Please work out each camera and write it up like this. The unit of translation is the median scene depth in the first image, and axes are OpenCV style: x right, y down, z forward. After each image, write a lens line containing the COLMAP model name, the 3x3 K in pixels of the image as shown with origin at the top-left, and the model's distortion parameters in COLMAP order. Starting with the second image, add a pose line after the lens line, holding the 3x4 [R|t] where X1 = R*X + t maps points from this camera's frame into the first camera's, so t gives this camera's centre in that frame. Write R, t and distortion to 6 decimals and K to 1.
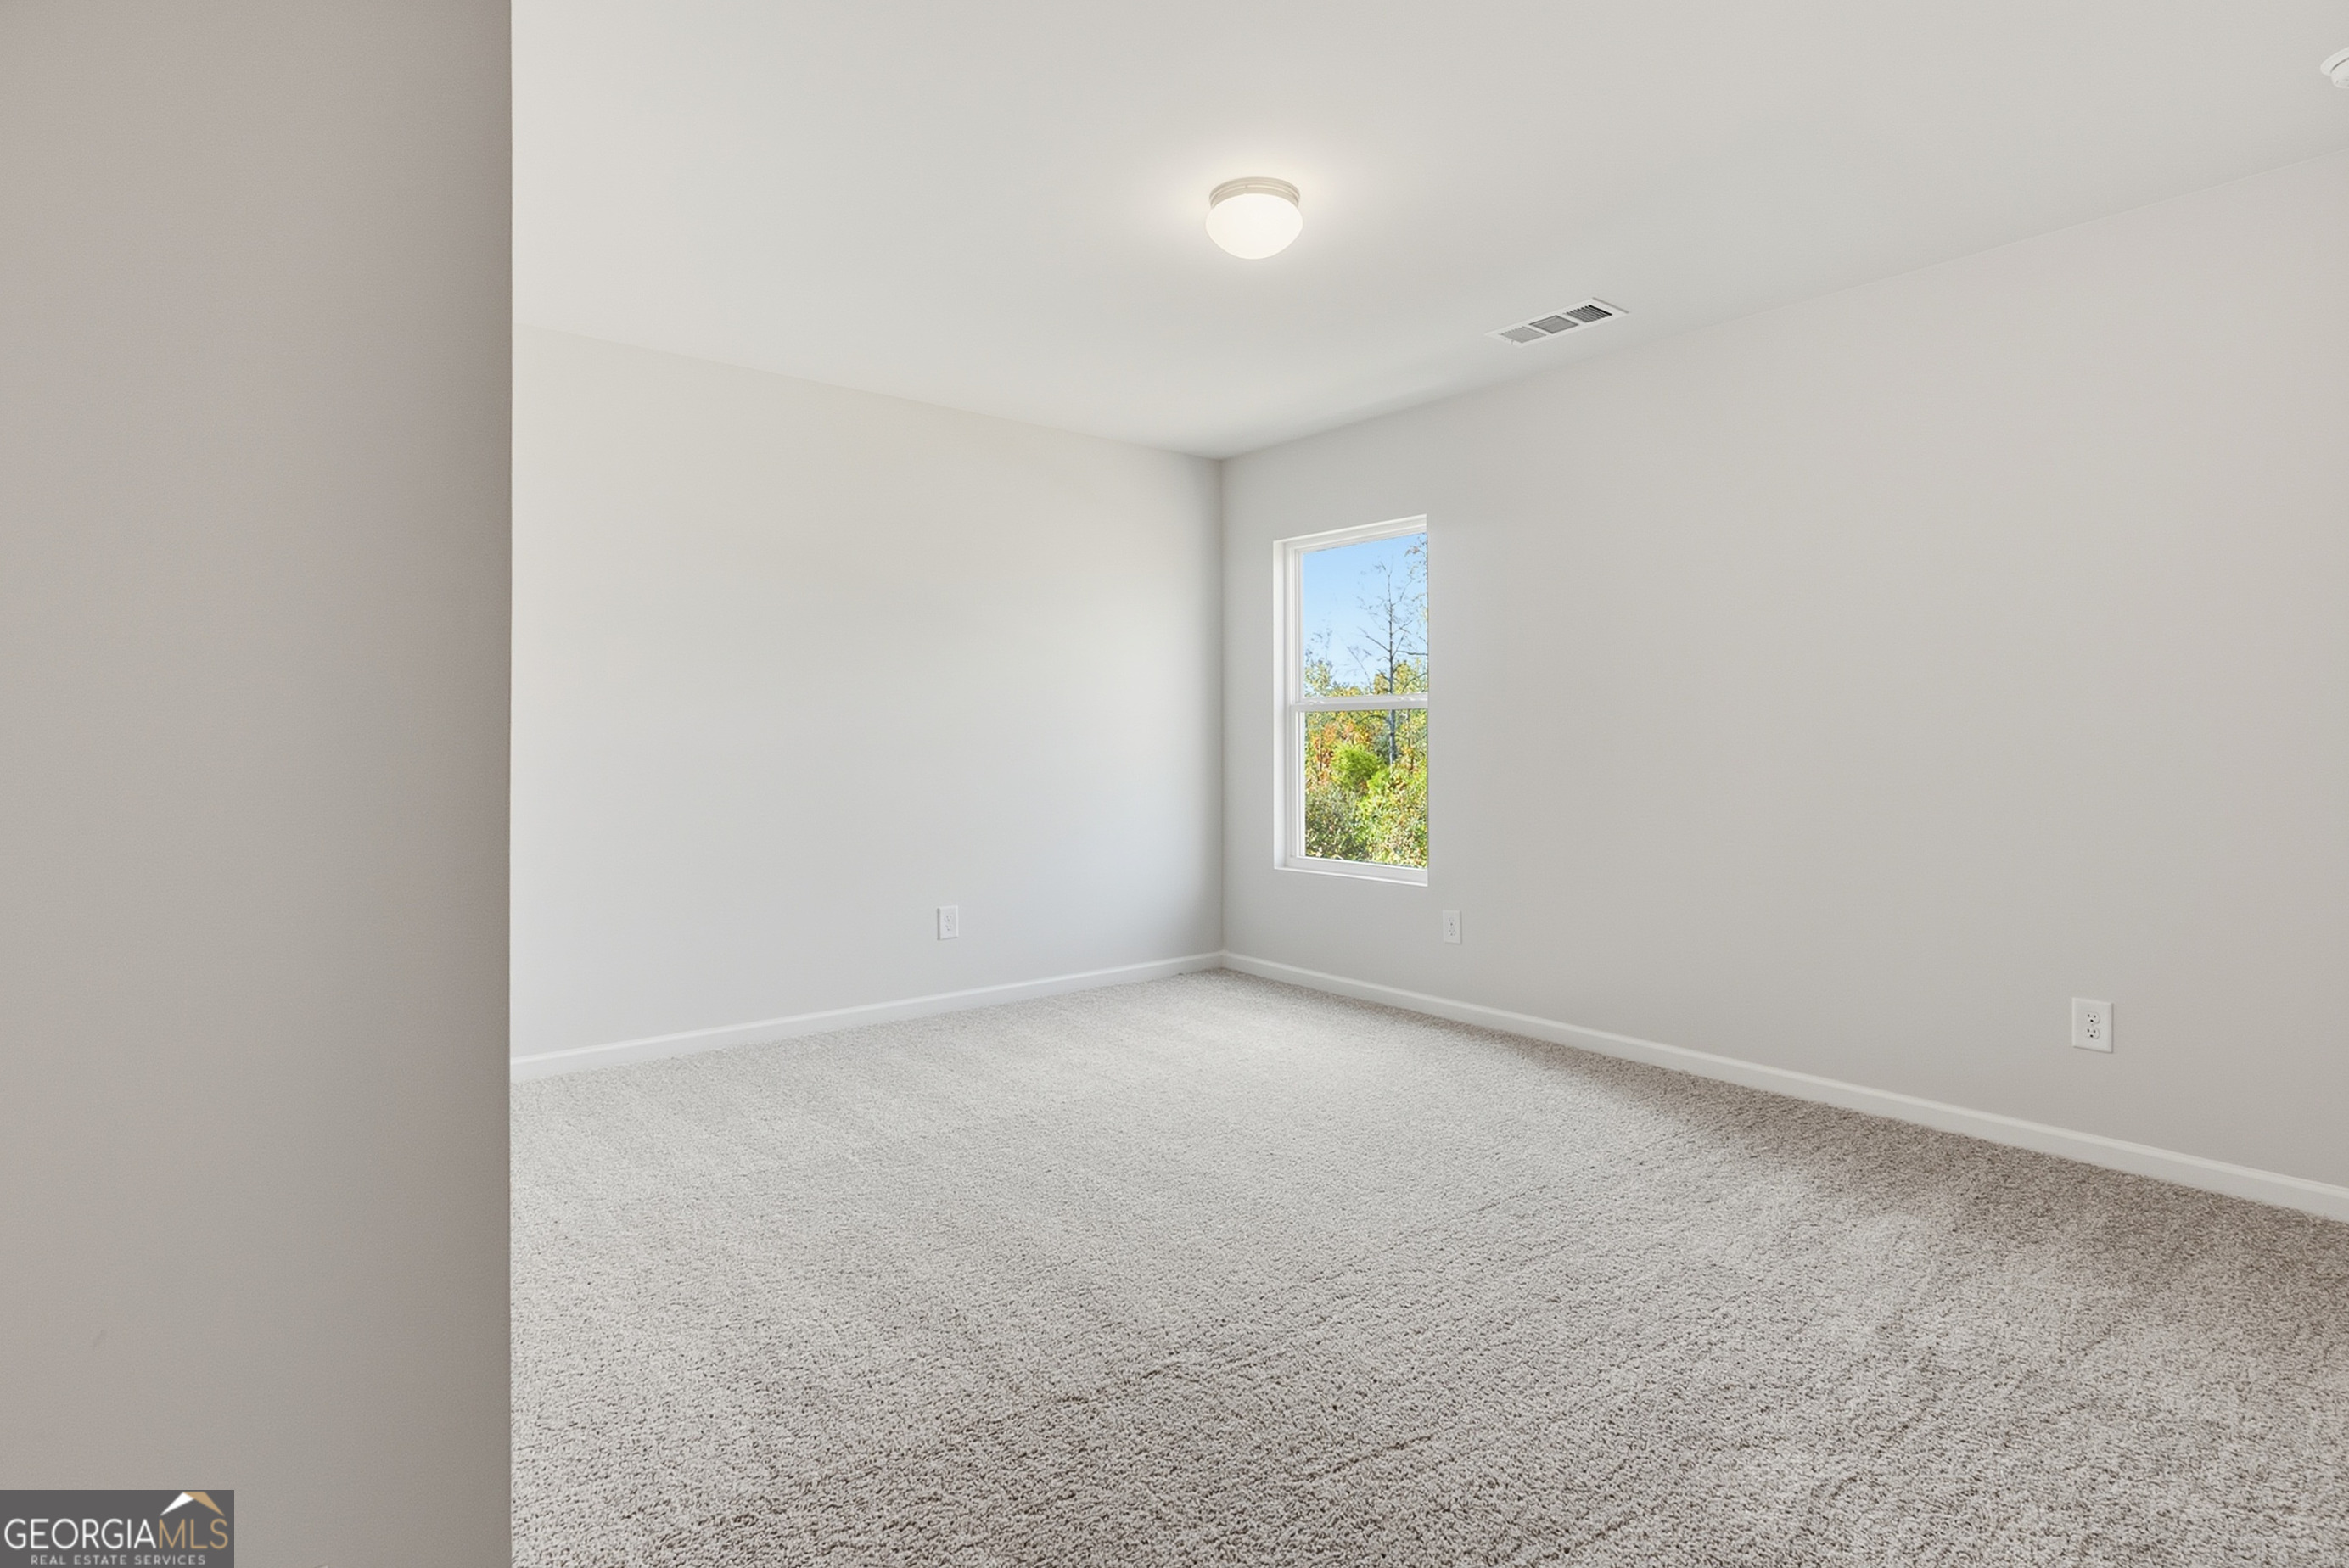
lens RADIAL K [[1194.1, 0, 1171.3], [0, 1194.1, 771.3], [0, 0, 1]] dist [-0.024001, 0.012648]
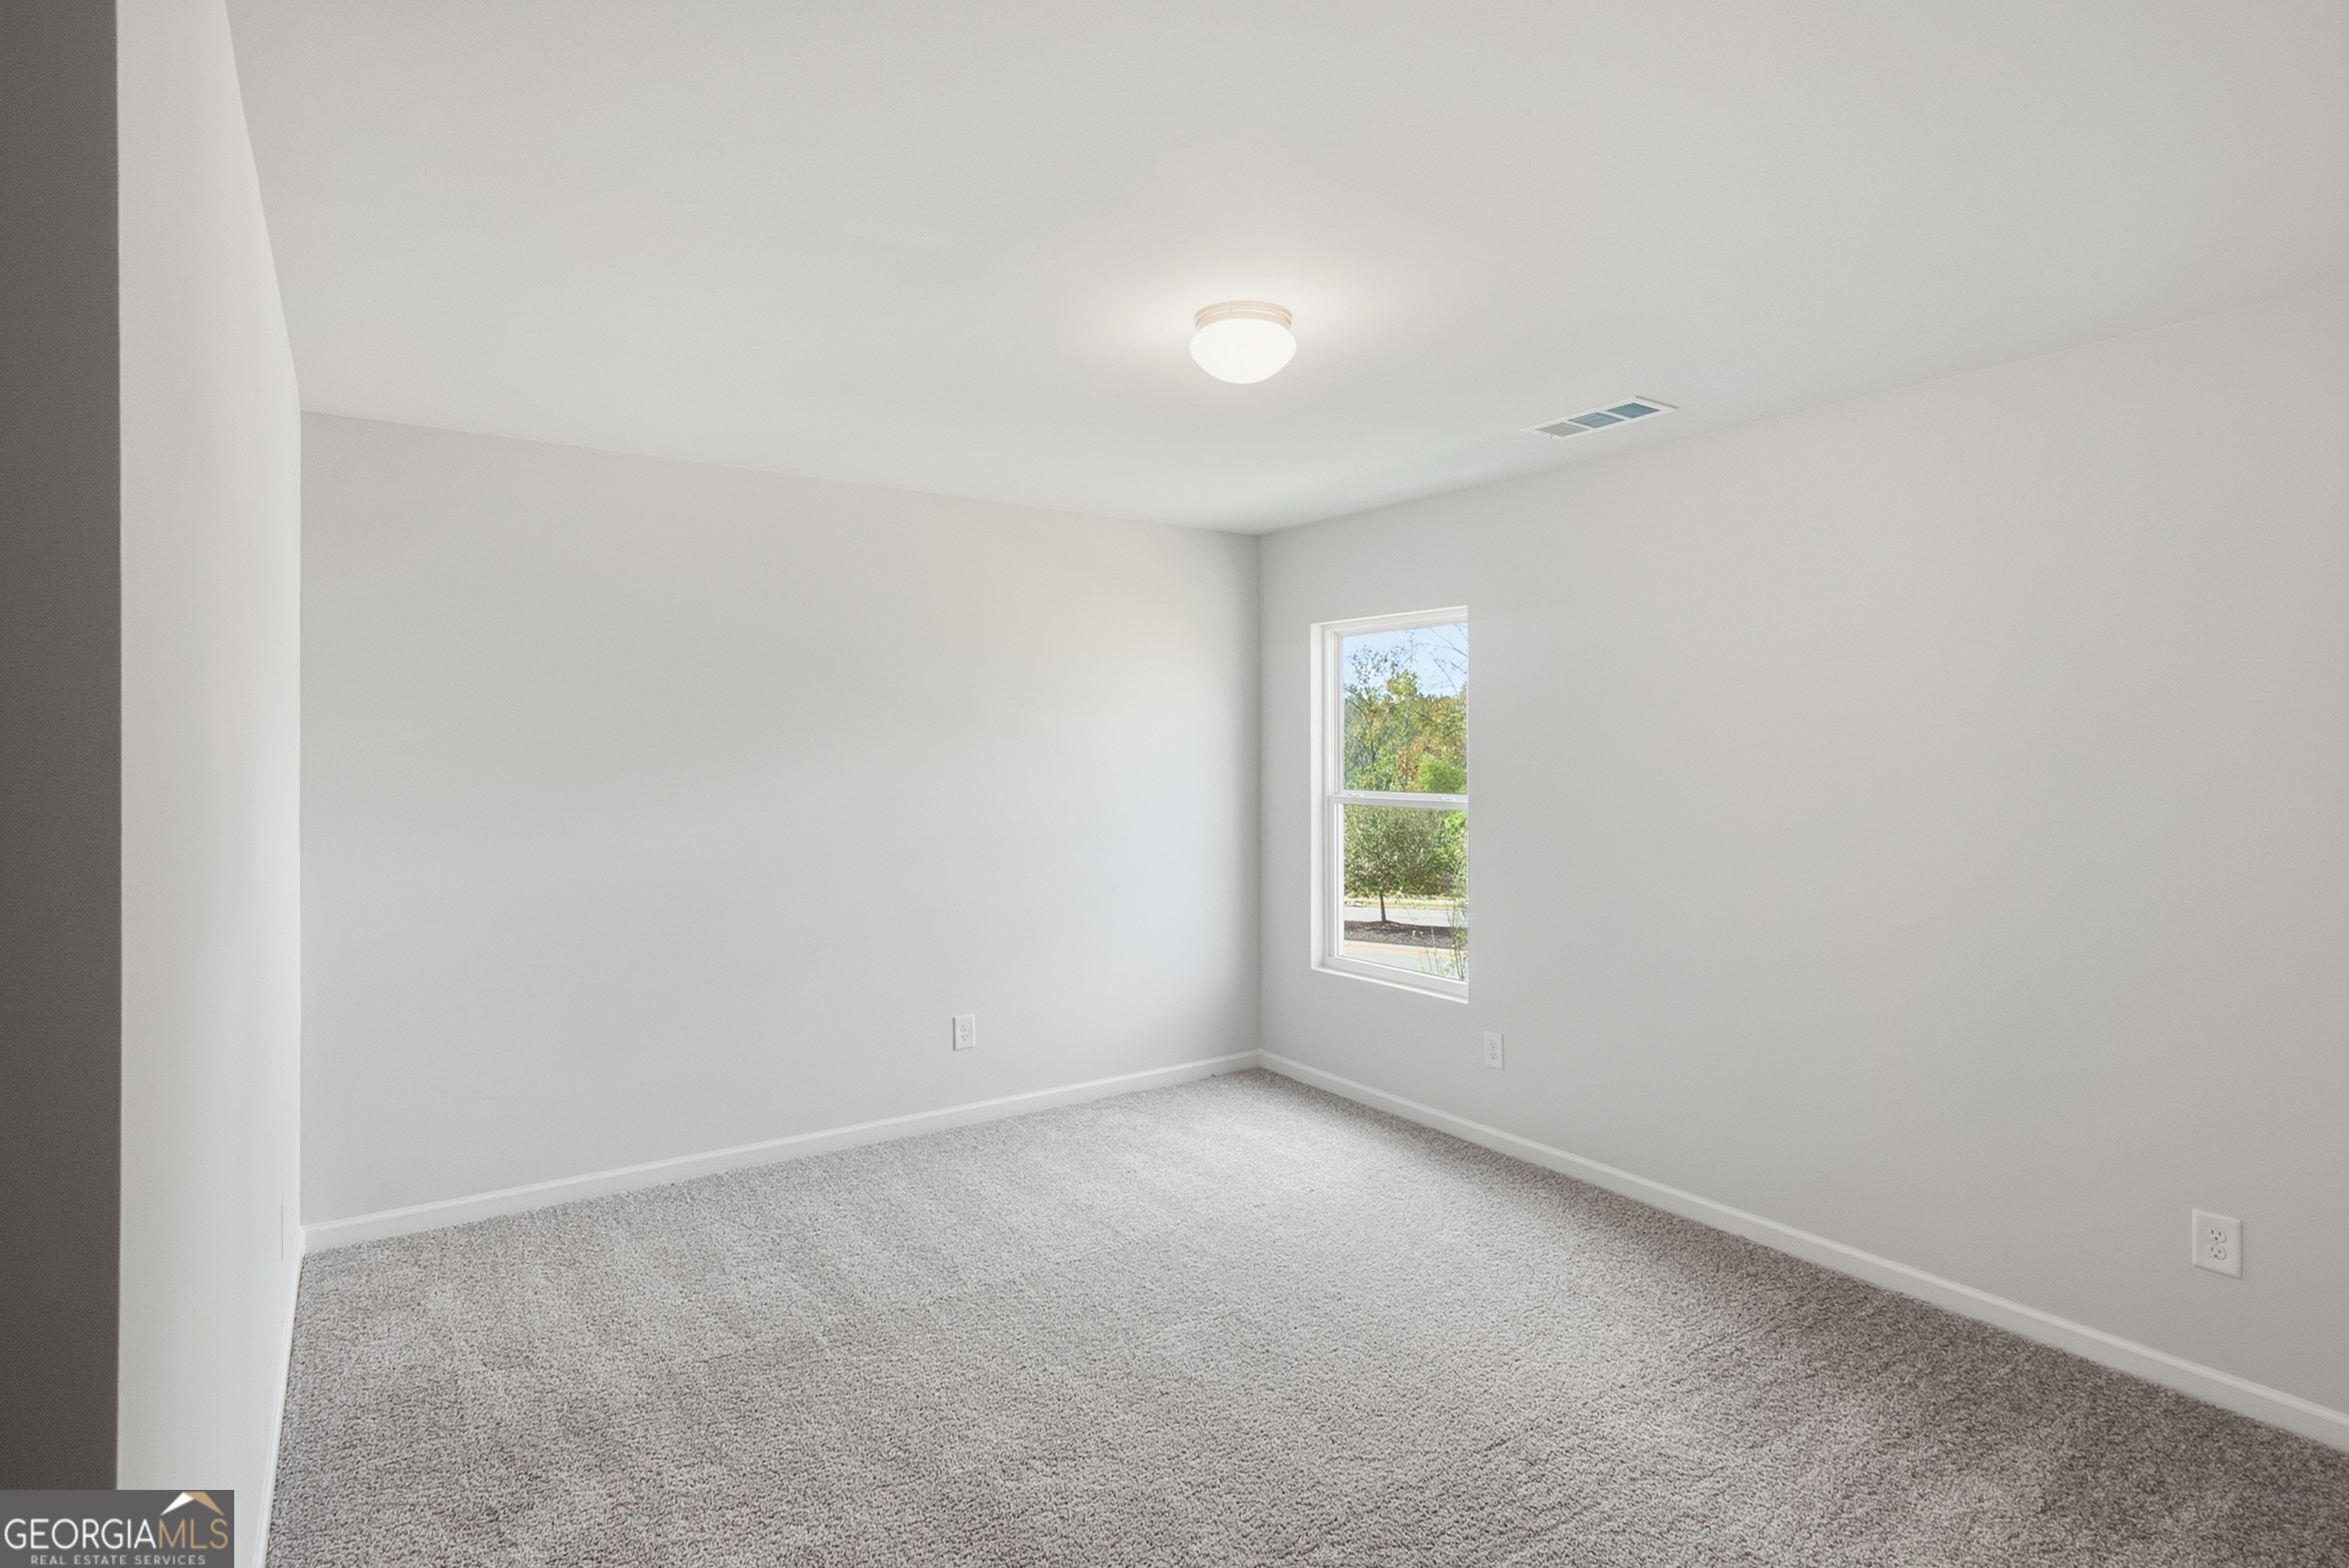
lens RADIAL K [[1194.1, 0, 1166.8], [0, 1194.1, 782.3], [0, 0, 1]] dist [-0.024001, 0.012648]
pose [[0.997268, 0.001449, -0.073857, 0.076013], [-0.001550, 0.999998, -0.001312, -0.119448], [0.073855, 0.001423, 0.997268, 0.081000]]
